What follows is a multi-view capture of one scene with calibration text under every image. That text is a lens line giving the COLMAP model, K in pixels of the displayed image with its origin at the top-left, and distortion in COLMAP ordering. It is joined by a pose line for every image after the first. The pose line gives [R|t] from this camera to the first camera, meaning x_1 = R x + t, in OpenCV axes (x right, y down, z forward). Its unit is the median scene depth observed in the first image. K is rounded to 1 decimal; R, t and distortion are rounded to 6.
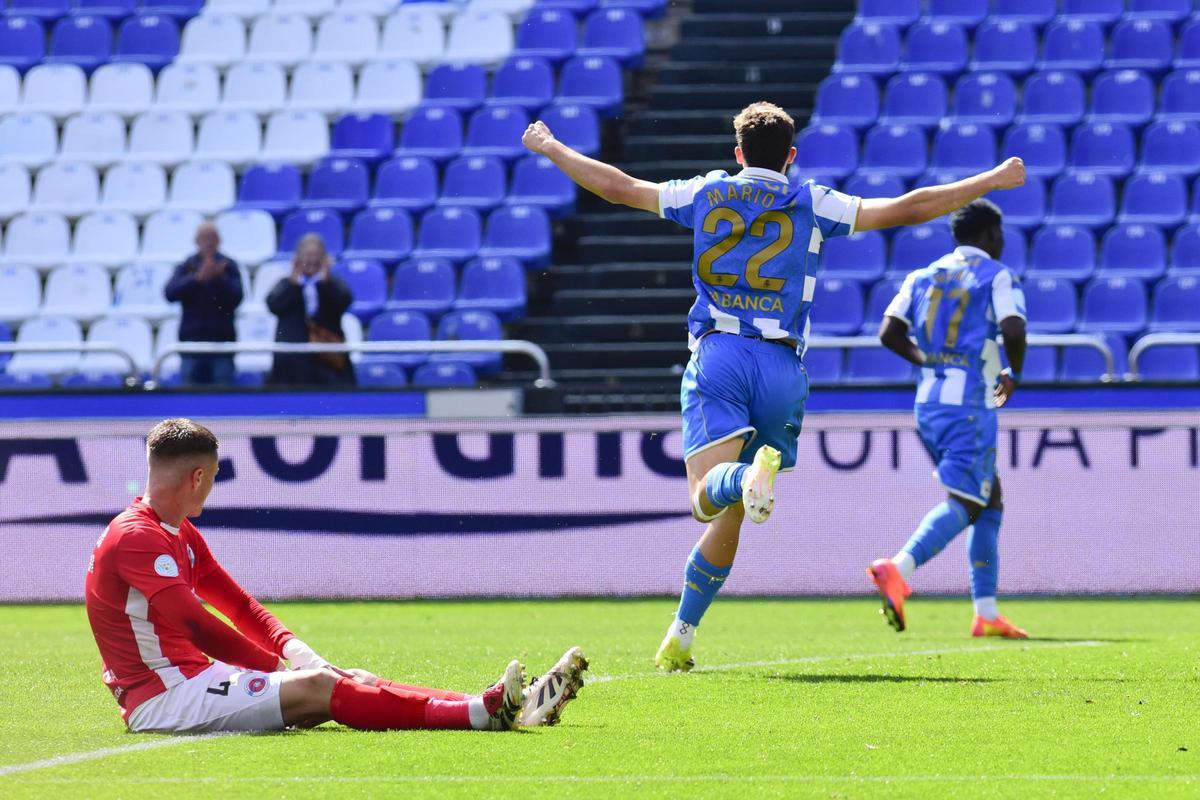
lens RADIAL K [[630.1, 0, 593.3], [0, 630.1, 397.6], [0, 0, 1]] dist [0.003730, -0.000742]
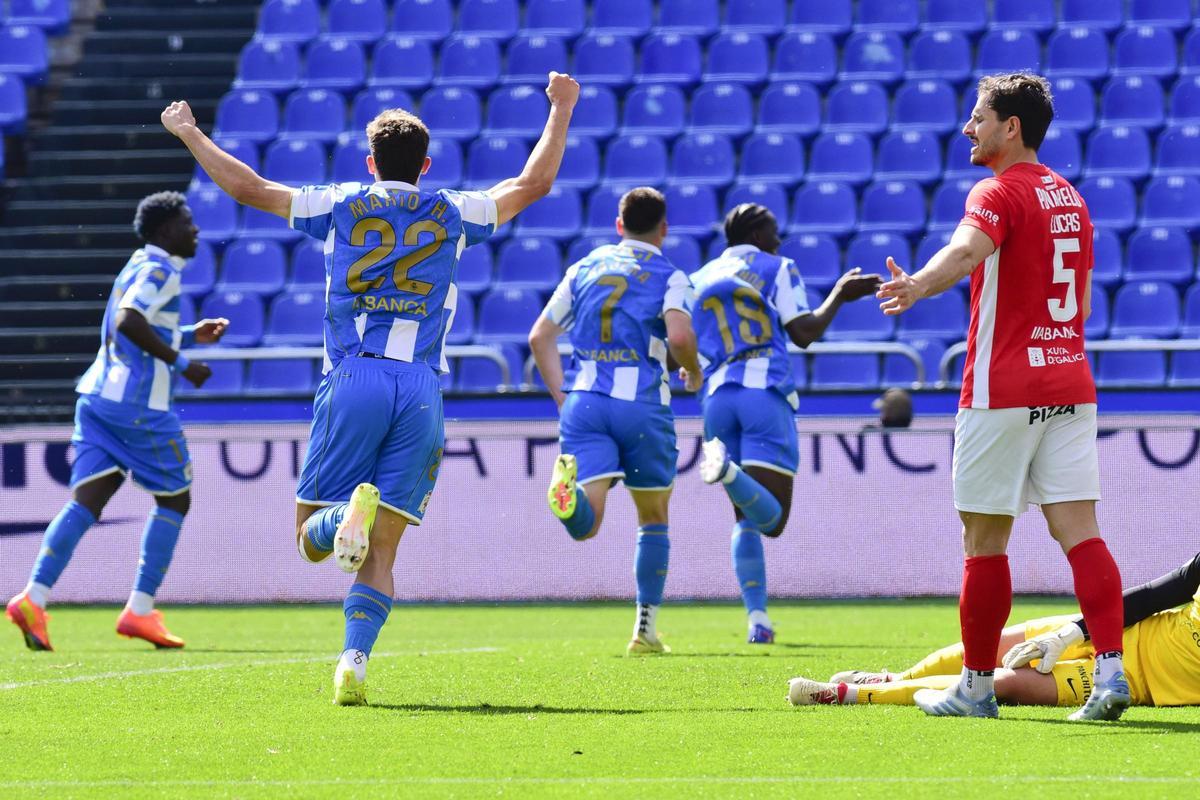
lens RADIAL K [[630.1, 0, 608.0], [0, 630.1, 402.6], [0, 0, 1]] dist [0.003730, -0.000742]
pose [[0.999992, -0.003253, -0.002450, 0.985008], [0.003255, 0.999995, 0.000570, -0.008084], [0.002448, -0.000578, 0.999997, -0.015802]]
